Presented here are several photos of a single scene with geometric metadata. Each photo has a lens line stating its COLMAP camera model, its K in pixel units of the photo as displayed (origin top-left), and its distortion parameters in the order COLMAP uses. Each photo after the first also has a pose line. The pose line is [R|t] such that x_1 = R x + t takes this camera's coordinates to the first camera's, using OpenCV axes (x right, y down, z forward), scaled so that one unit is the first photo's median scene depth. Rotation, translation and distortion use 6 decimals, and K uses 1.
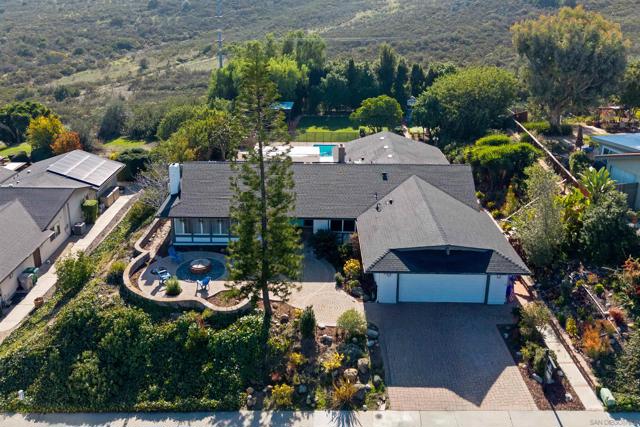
lens RADIAL K [[551.2, 0, 311.9], [0, 551.2, 154.3], [0, 0, 1]] dist [0.000774, 0.006958]
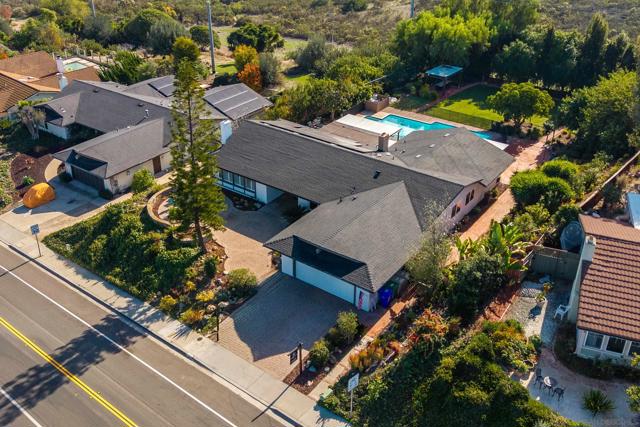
lens RADIAL K [[607.1, 0, 319.3], [0, 607.1, 215.8], [0, 0, 1]] dist [0.016175, 0.000000]
pose [[0.821865, 0.294620, -0.487583, 0.719202], [-0.172036, 0.944282, 0.280597, -0.221636], [0.543085, -0.146731, 0.826758, -0.062403]]
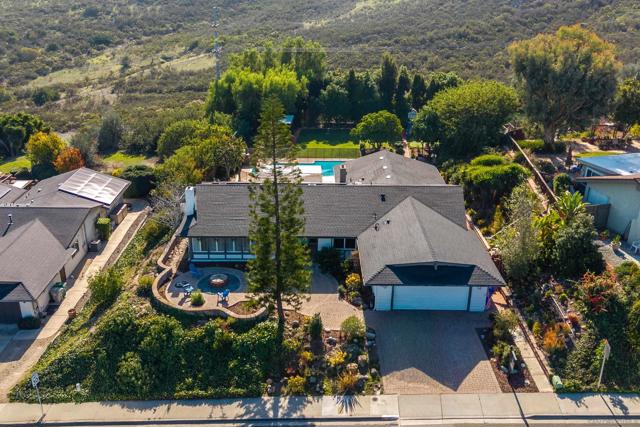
lens RADIAL K [[607.1, 0, 317.1], [0, 607.1, 216.0], [0, 0, 1]] dist [0.016175, 0.000000]
pose [[0.999845, -0.004202, 0.017090, -0.021015], [0.002472, 0.994984, 0.100001, -0.050138], [-0.017425, -0.099944, 0.994841, -0.219029]]
